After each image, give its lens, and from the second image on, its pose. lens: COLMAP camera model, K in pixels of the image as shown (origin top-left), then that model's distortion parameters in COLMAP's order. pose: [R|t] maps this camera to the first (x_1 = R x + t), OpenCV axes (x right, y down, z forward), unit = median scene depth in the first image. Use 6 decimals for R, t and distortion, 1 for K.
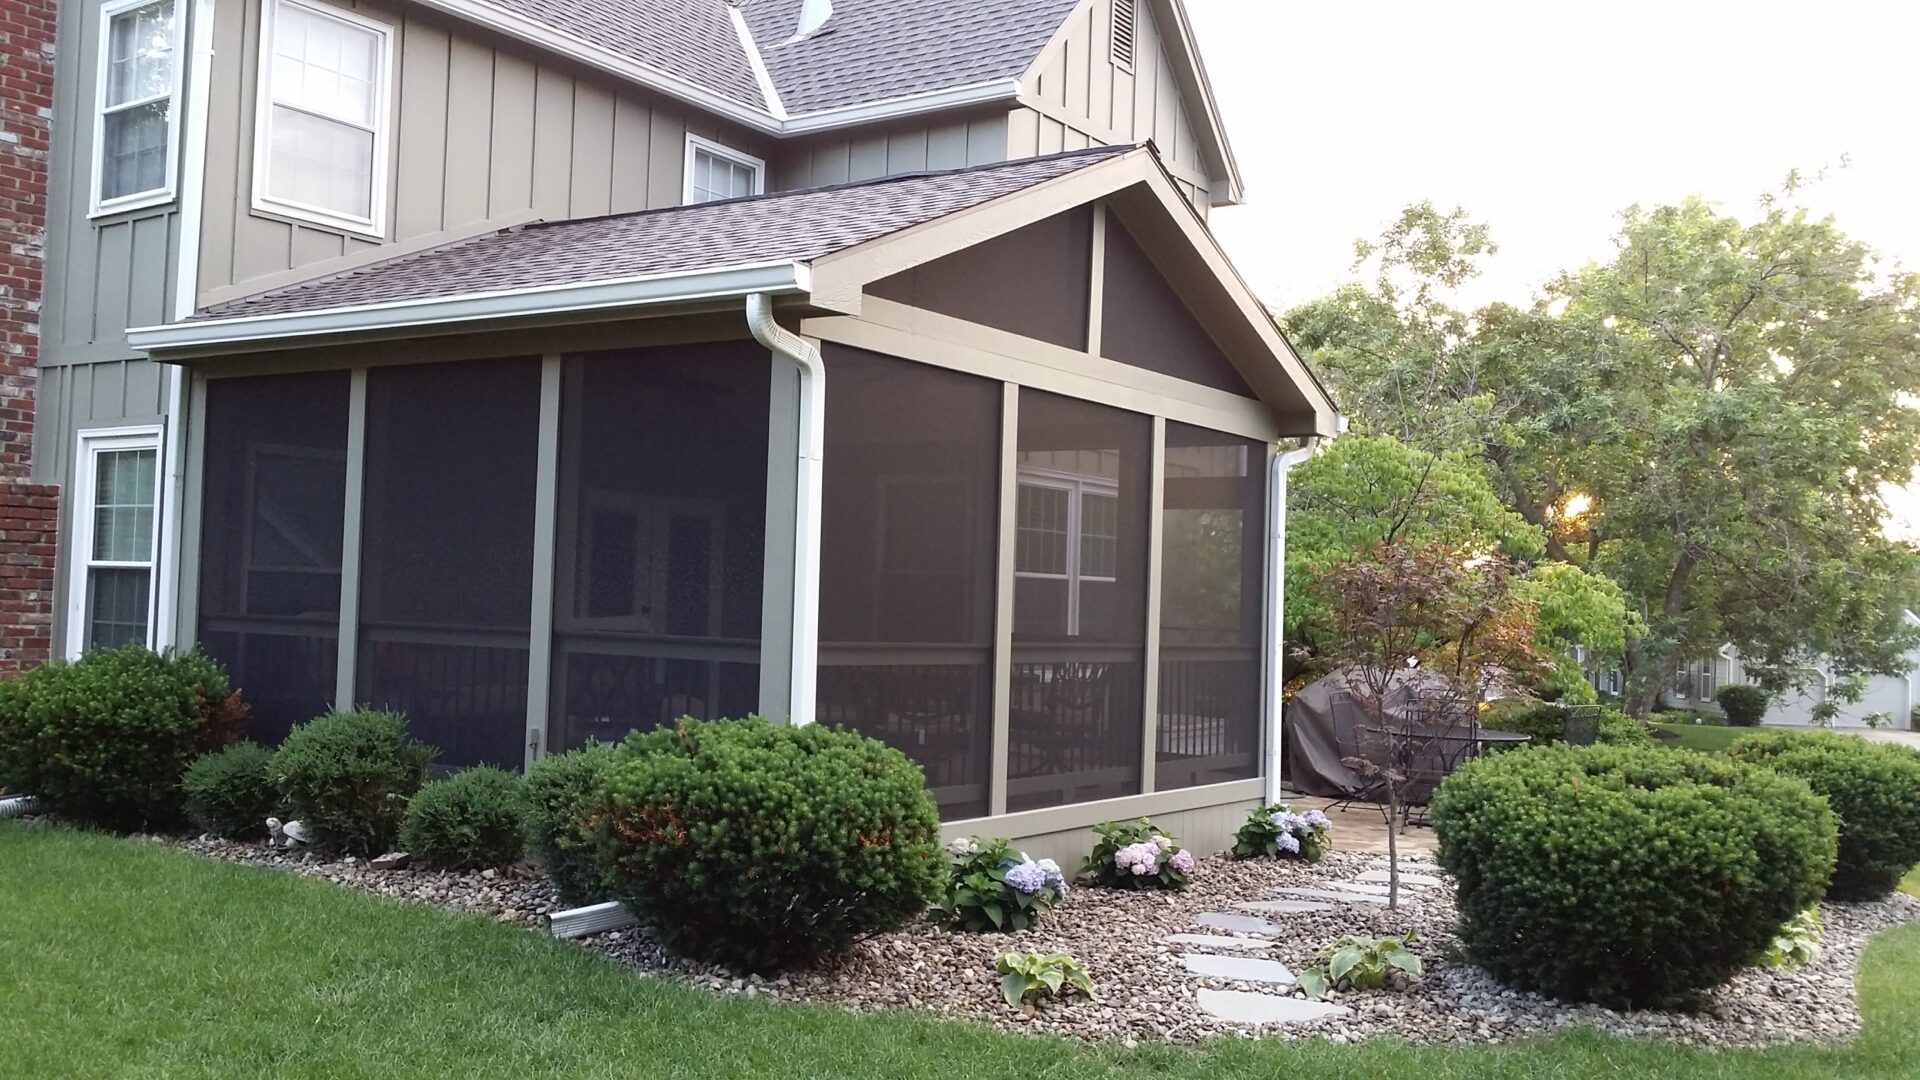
lens RADIAL K [[1721.5, 0, 931.0], [0, 1721.5, 534.7], [0, 0, 1]] dist [0.096180, -0.205597]
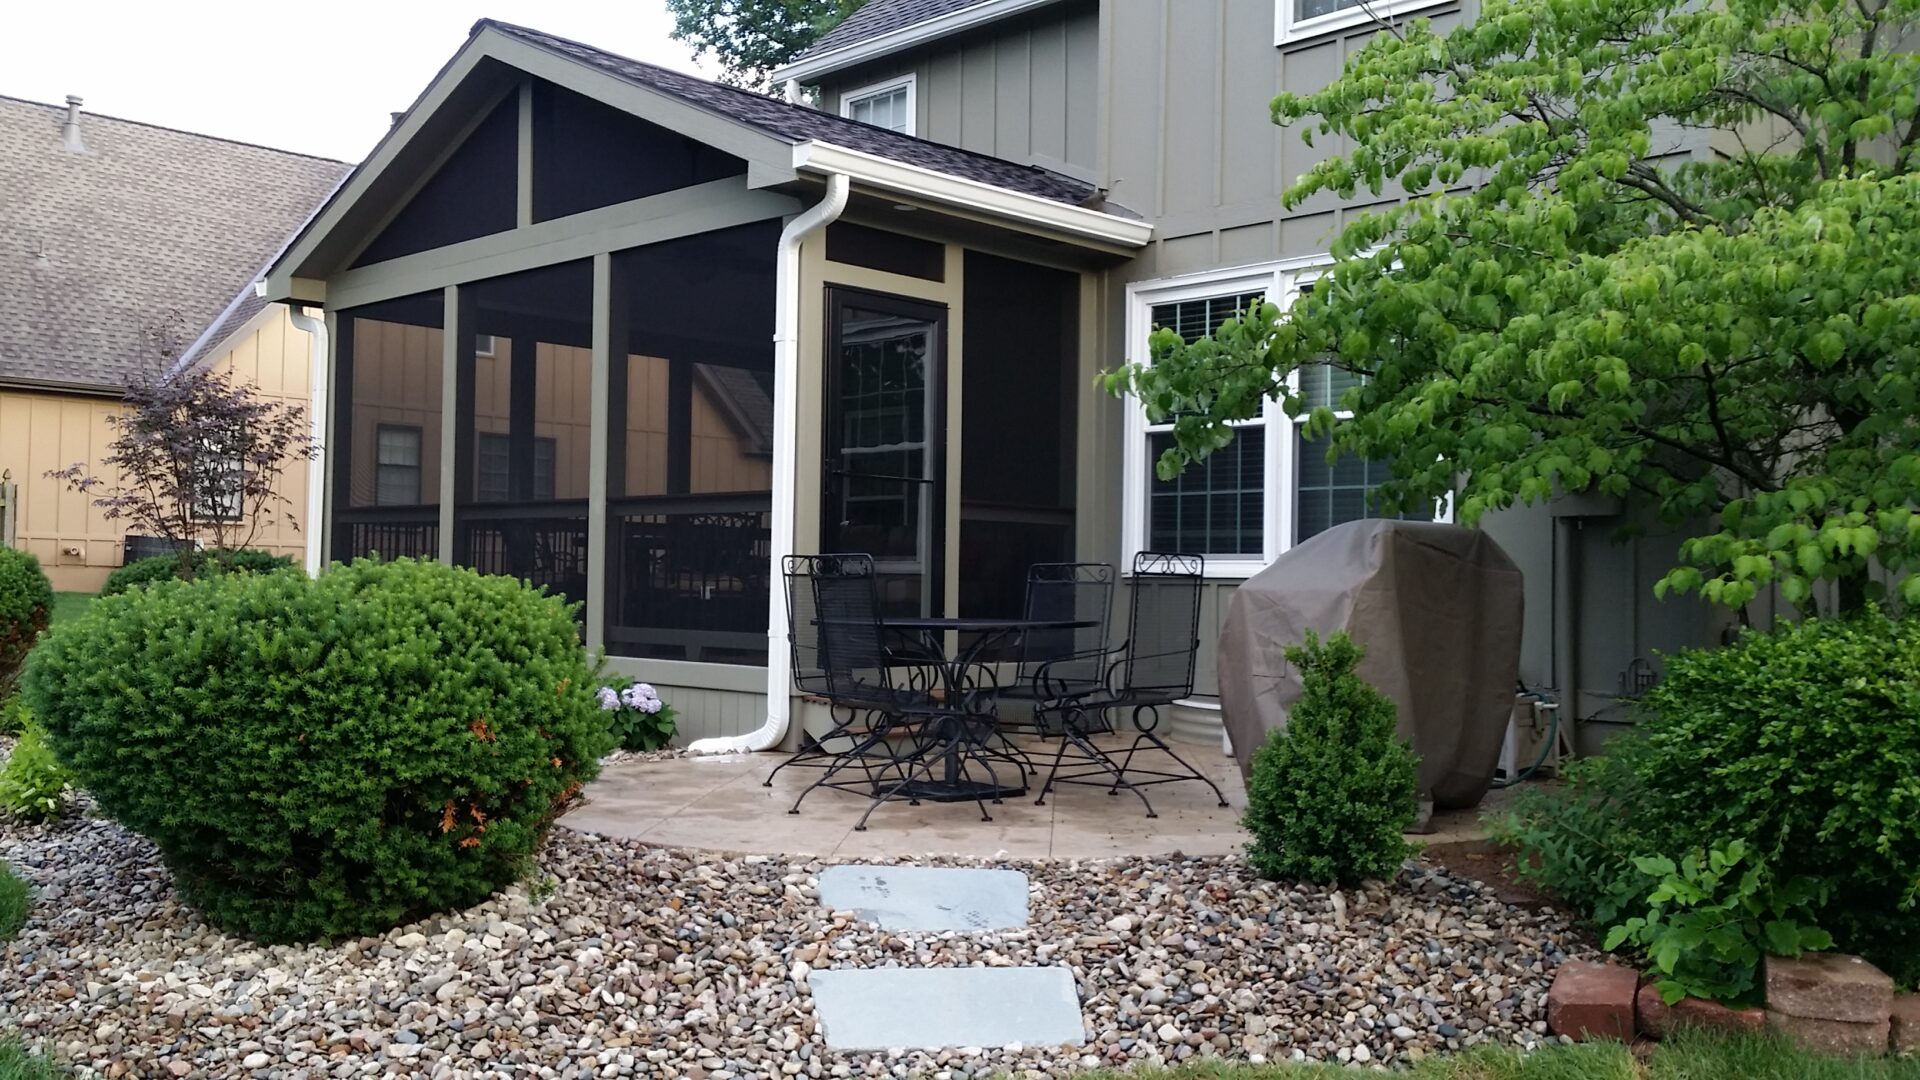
lens RADIAL K [[1721.5, 0, 954.4], [0, 1721.5, 534.8], [0, 0, 1]] dist [0.096180, -0.205597]
pose [[-0.174710, -0.069339, -0.982175, 0.942097], [0.014807, 0.997219, -0.073035, 0.145105], [0.984509, -0.027303, -0.173198, 1.255173]]
